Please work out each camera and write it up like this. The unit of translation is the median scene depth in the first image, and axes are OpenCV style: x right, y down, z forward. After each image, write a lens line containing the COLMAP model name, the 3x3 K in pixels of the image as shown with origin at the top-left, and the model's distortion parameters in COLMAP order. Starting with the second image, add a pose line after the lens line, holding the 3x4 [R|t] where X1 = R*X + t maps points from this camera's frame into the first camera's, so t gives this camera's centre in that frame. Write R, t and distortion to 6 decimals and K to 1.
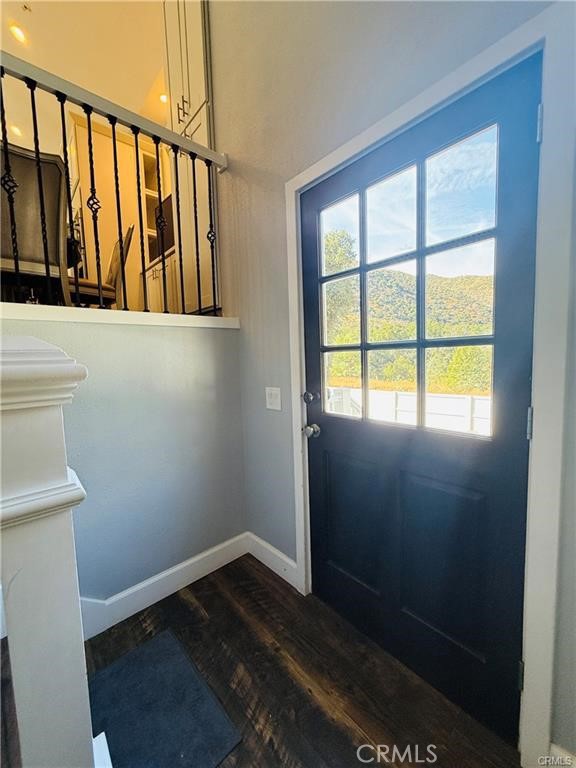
lens RADIAL K [[307.6, 0, 290.6], [0, 307.6, 382.7], [0, 0, 1]] dist [-0.000150, -0.000236]
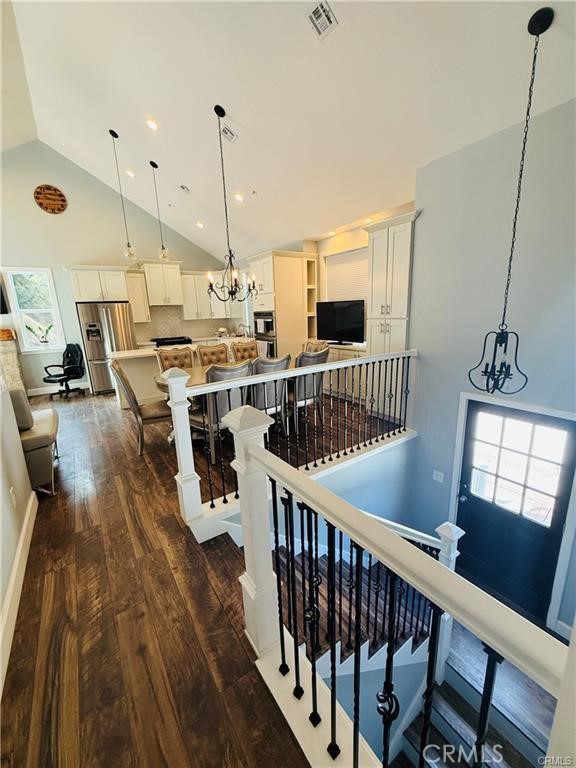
lens RADIAL K [[308.3, 0, 288.0], [0, 308.3, 384.0], [0, 0, 1]] dist [-0.001178, 0.000775]
pose [[0.991254, 0.024202, -0.129731, -0.975716], [-0.003289, 0.987265, 0.159049, -1.080166], [0.131928, -0.157231, 0.978710, -1.314530]]
